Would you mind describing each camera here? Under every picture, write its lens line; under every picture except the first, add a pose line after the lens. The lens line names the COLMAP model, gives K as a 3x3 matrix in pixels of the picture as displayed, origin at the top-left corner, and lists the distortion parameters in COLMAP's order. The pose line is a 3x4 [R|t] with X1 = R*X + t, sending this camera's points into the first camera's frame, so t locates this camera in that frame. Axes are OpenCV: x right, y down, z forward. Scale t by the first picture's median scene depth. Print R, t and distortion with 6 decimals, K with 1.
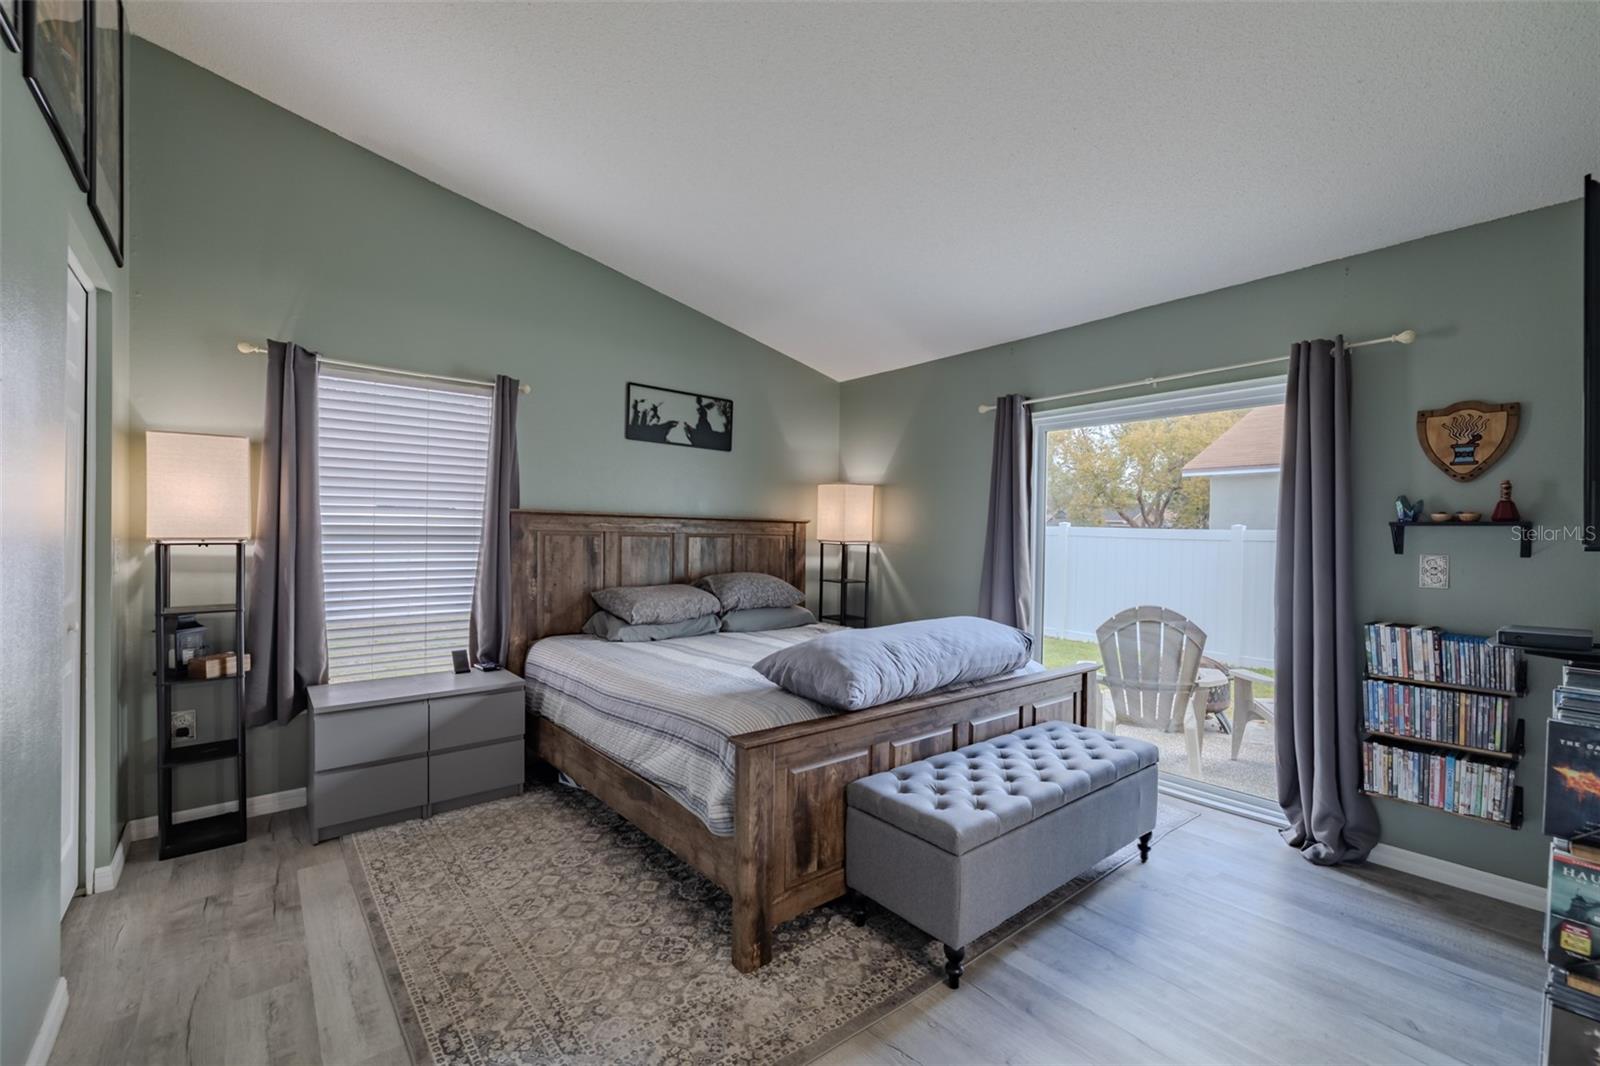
lens RADIAL K [[675.2, 0, 802.0], [0, 675.2, 543.4], [0, 0, 1]] dist [-0.002565, -0.000601]
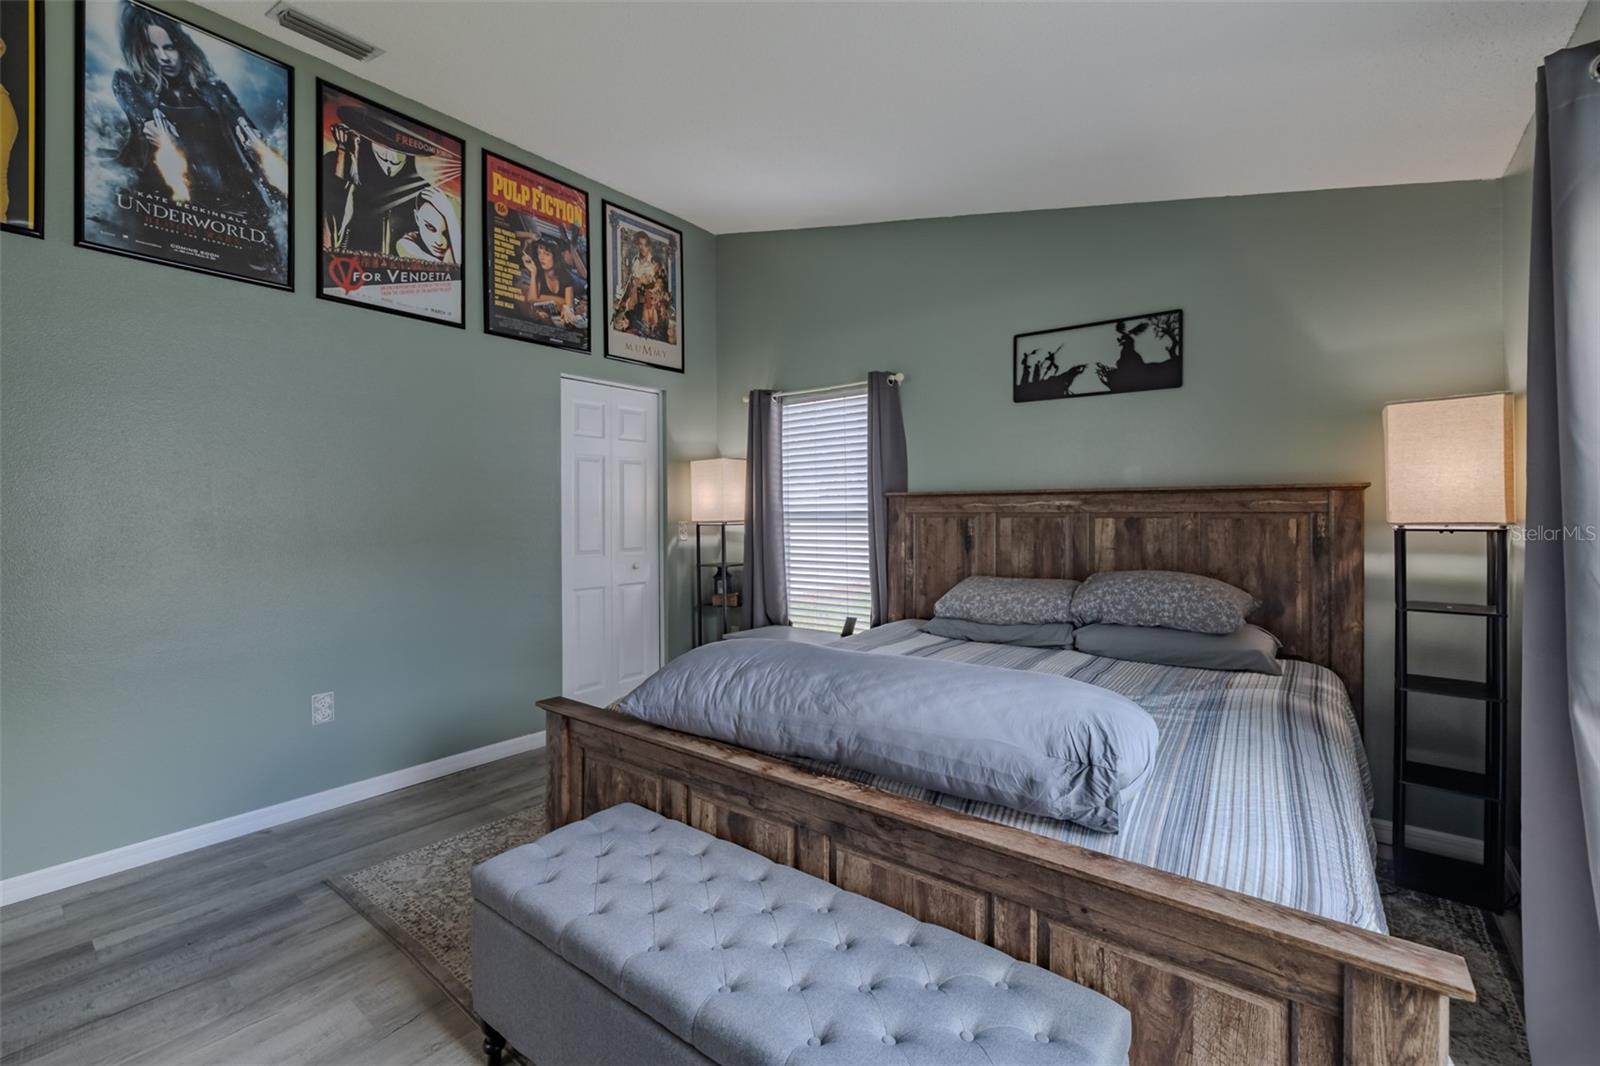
lens RADIAL K [[675.2, 0, 792.5], [0, 675.2, 520.4], [0, 0, 1]] dist [-0.002565, -0.000601]
pose [[0.210158, -0.010199, -0.977614, 0.544669], [-0.009313, 0.999879, -0.012433, 0.006541], [0.977623, 0.011717, 0.210038, 0.590215]]
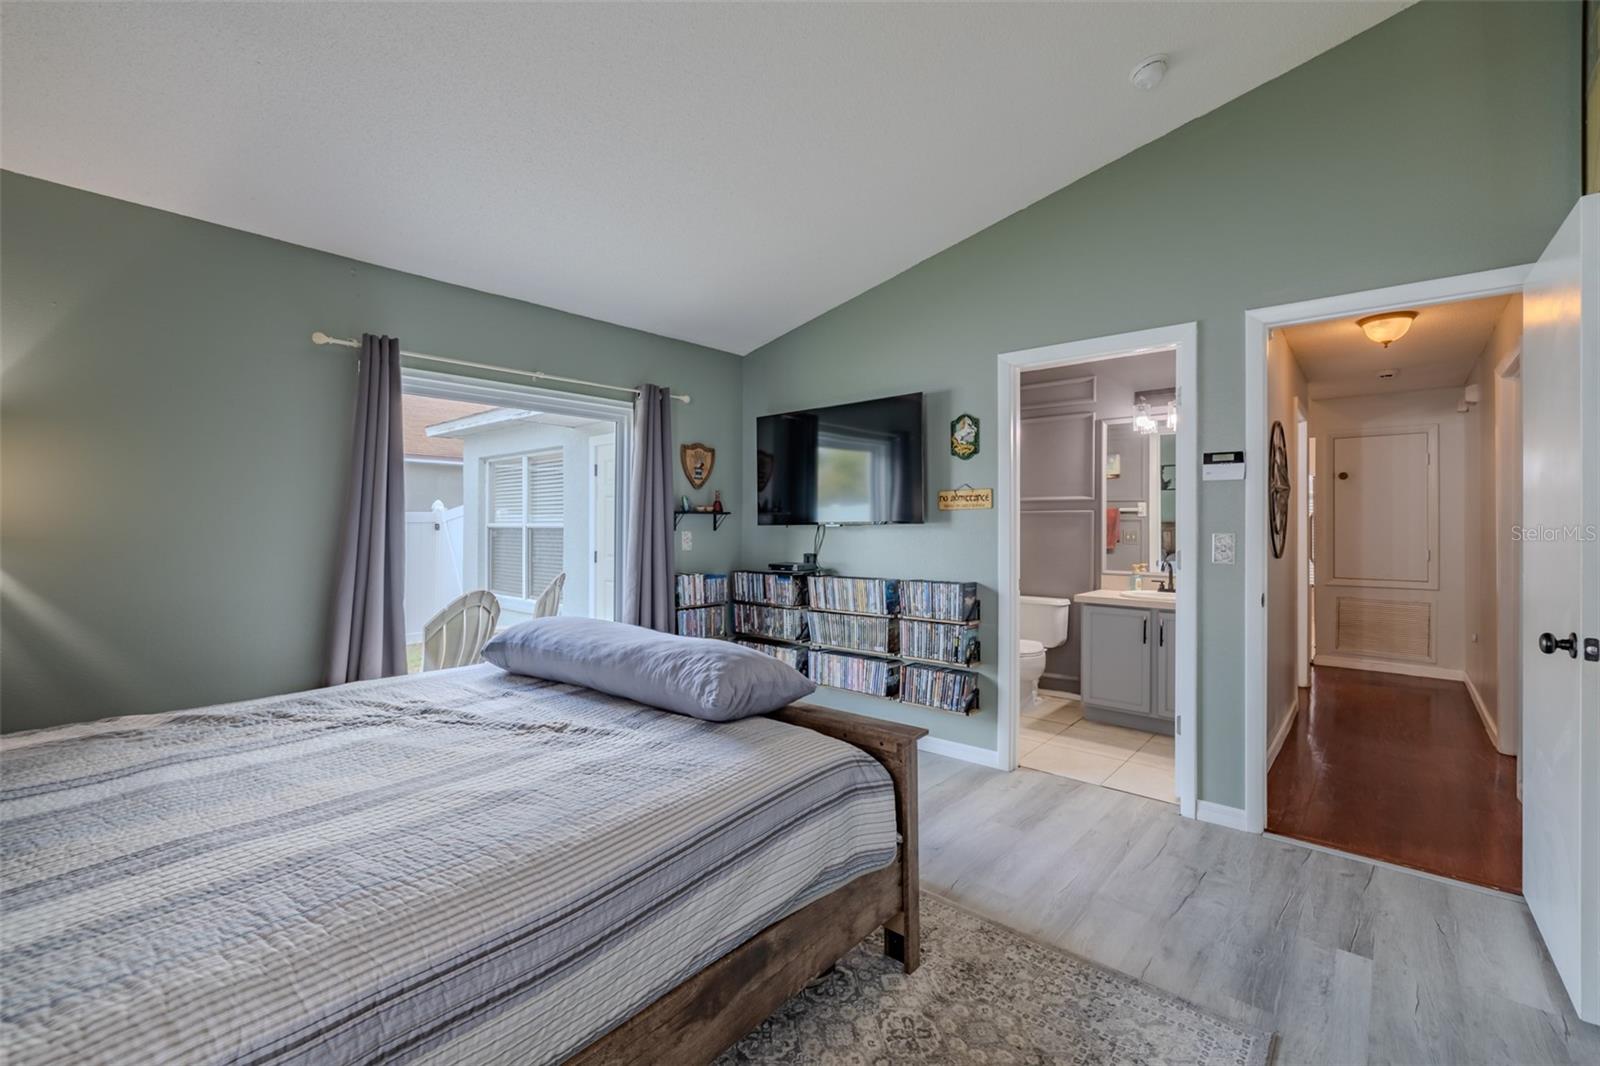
lens RADIAL K [[675.2, 0, 791.8], [0, 675.2, 523.0], [0, 0, 1]] dist [-0.002565, -0.000601]
pose [[-0.158578, -0.009707, 0.987299, -0.528138], [0.012483, 0.999852, 0.011835, -0.012983], [-0.987268, 0.014201, -0.158433, 0.684277]]
